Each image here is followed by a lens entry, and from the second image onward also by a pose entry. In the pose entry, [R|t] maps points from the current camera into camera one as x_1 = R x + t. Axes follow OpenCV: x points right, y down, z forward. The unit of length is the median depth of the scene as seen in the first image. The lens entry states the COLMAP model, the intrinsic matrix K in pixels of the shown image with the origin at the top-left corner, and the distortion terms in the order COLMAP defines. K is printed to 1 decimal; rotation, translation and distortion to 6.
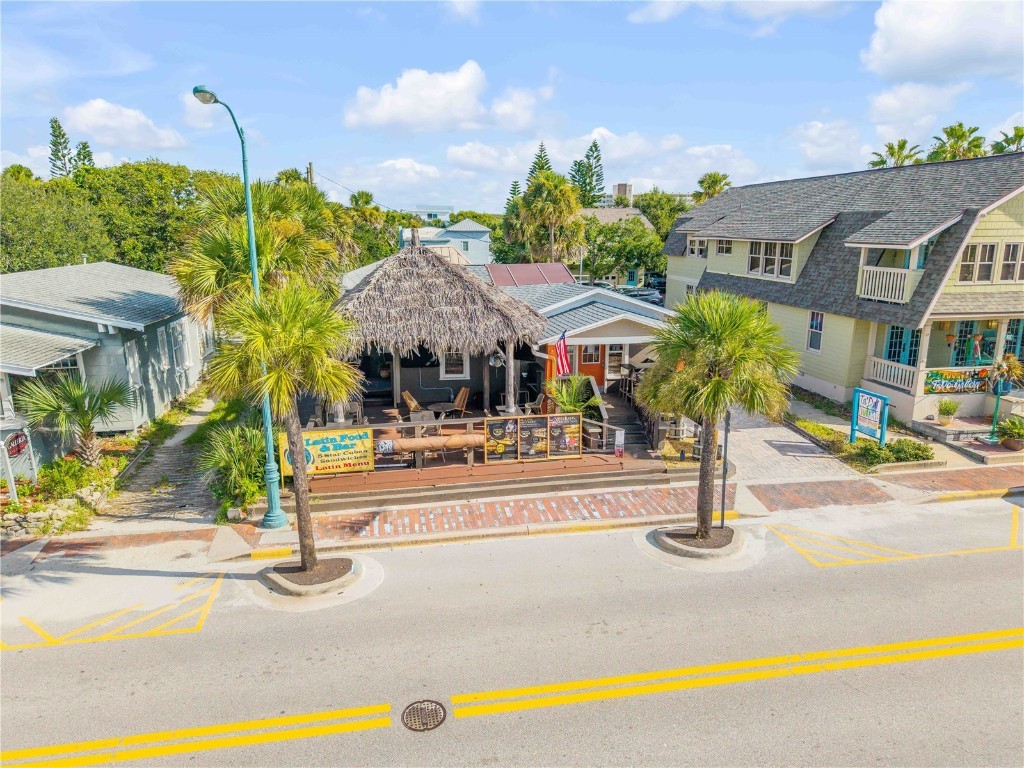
lens RADIAL K [[685.6, 0, 513.2], [0, 685.6, 385.0], [0, 0, 1]] dist [0.014632, -0.011200]
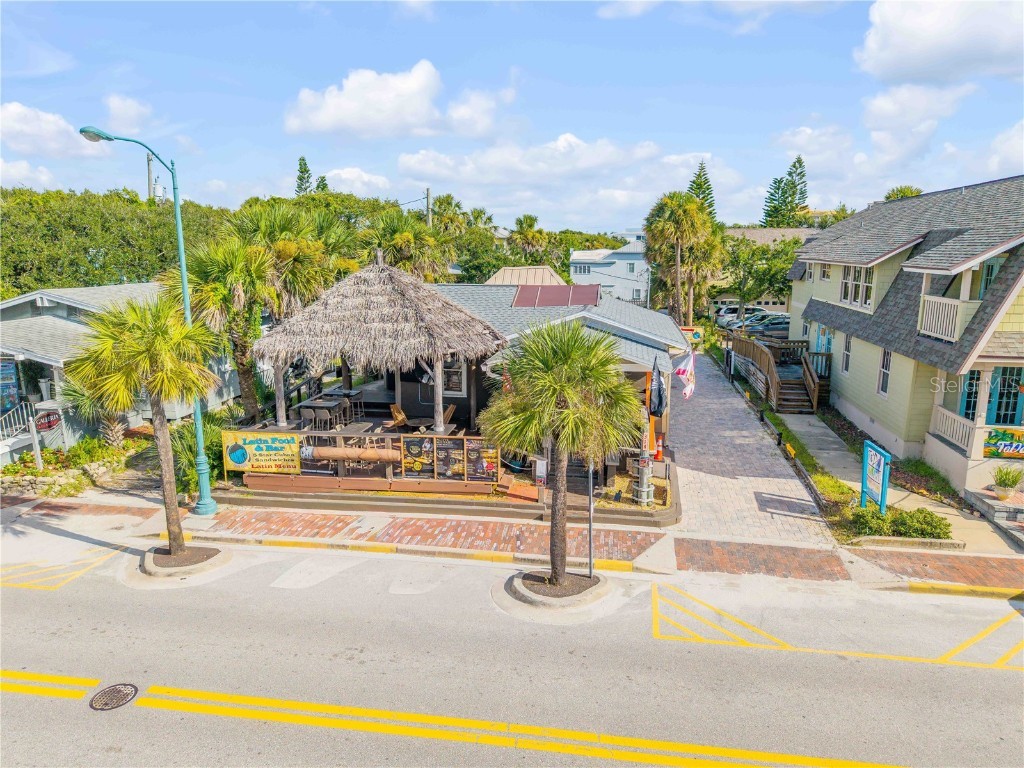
lens RADIAL K [[685.6, 0, 513.6], [0, 685.6, 384.1], [0, 0, 1]] dist [0.014632, -0.011200]
pose [[0.943130, 0.065875, -0.325832, 0.424958], [-0.076313, 0.996896, -0.019344, -0.017968], [0.323546, 0.043109, 0.945230, 0.090176]]
